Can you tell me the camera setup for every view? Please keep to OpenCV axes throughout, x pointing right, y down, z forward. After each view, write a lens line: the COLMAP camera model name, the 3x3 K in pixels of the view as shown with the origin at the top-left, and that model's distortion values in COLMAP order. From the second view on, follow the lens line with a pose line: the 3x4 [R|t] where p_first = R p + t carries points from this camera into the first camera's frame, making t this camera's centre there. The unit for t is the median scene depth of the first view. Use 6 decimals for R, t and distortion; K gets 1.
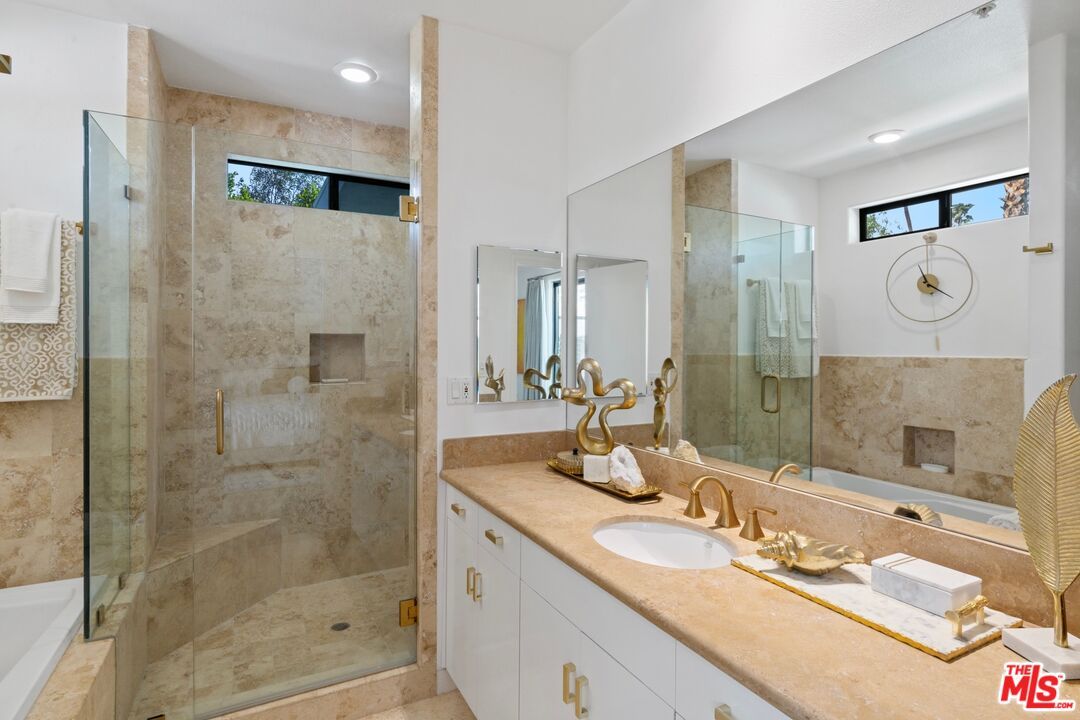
lens RADIAL K [[559.8, 0, 540.0], [0, 559.8, 360.0], [0, 0, 1]] dist [-0.000090, 0.000637]
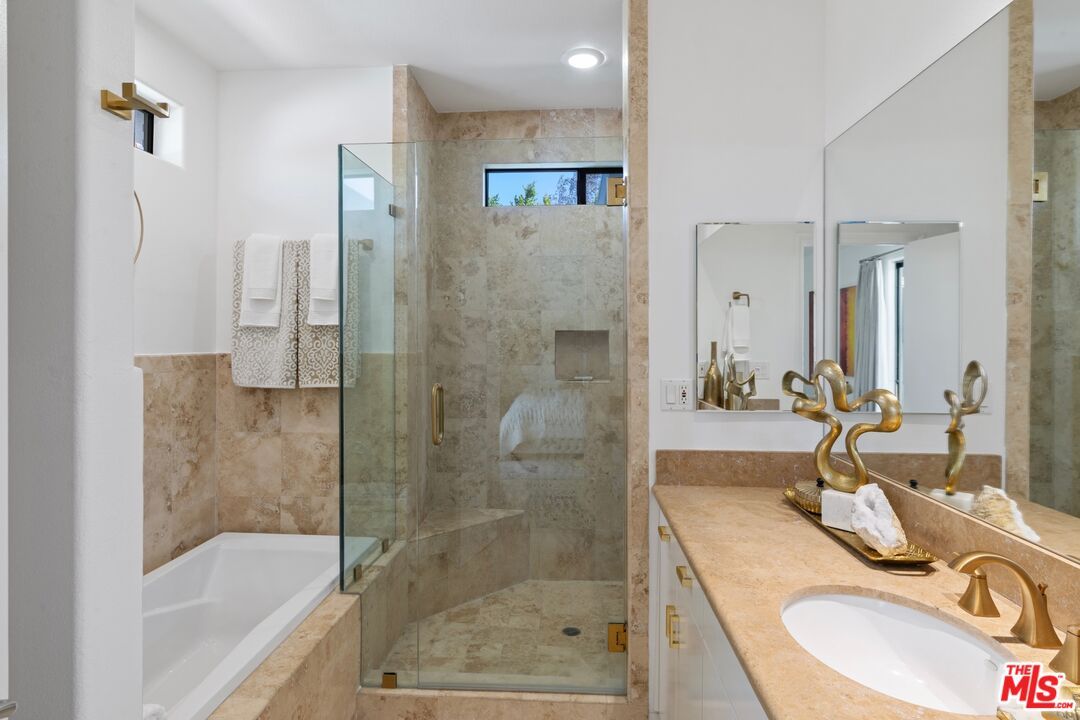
lens RADIAL K [[578.9, 0, 539.7], [0, 578.9, 352.8], [0, 0, 1]] dist [0.000008, 0.001664]
pose [[0.854139, 0.008307, -0.519978, 0.140032], [-0.012164, 0.999918, -0.004006, -0.003934], [0.519902, 0.009746, 0.854170, 0.130429]]
